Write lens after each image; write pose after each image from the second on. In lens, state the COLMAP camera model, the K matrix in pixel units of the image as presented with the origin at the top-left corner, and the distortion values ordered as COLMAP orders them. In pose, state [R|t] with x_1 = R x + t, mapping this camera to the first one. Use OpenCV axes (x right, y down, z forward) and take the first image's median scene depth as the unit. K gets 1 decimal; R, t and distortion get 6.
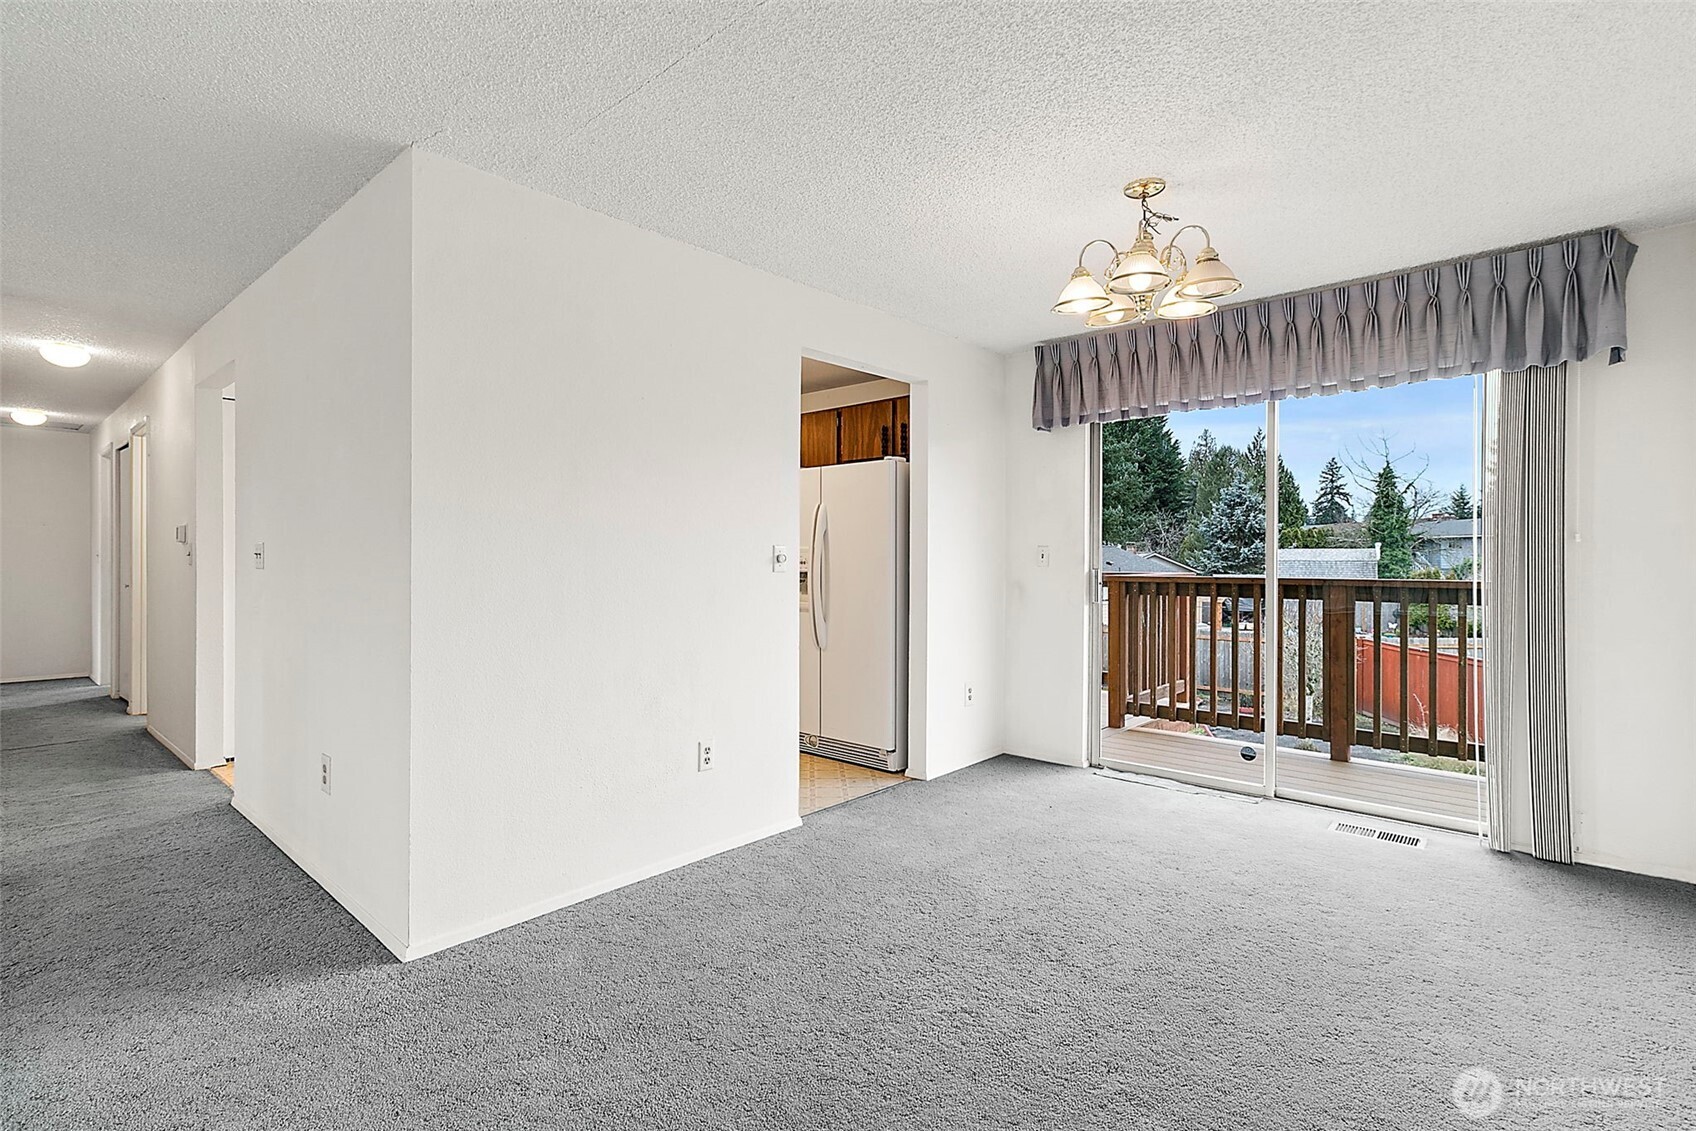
lens RADIAL K [[795.5, 0, 847.4], [0, 795.5, 564.6], [0, 0, 1]] dist [-0.003258, 0.002391]
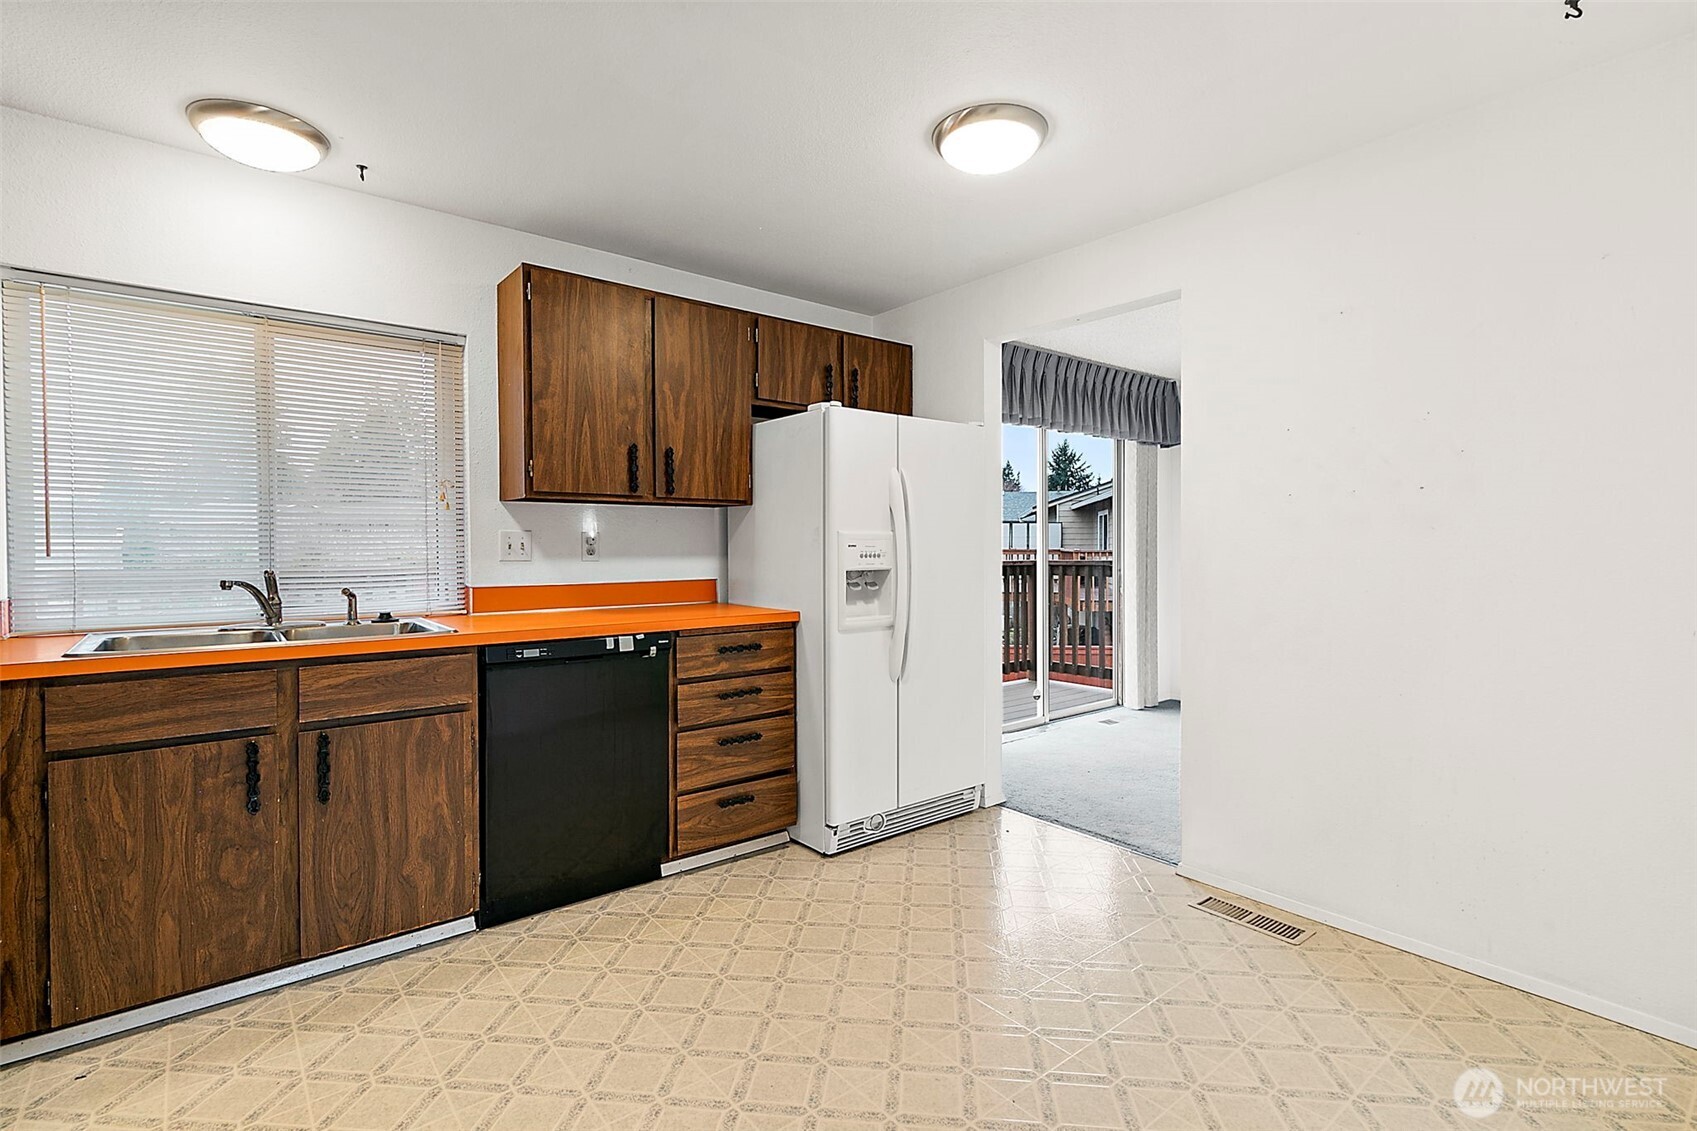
lens RADIAL K [[796.0, 0, 852.9], [0, 796.0, 558.0], [0, 0, 1]] dist [-0.003258, 0.002391]
pose [[0.157657, -0.019633, 0.987299, -0.810015], [0.002932, 0.999807, 0.019414, -0.016251], [-0.987490, -0.000166, 0.157684, 1.049753]]
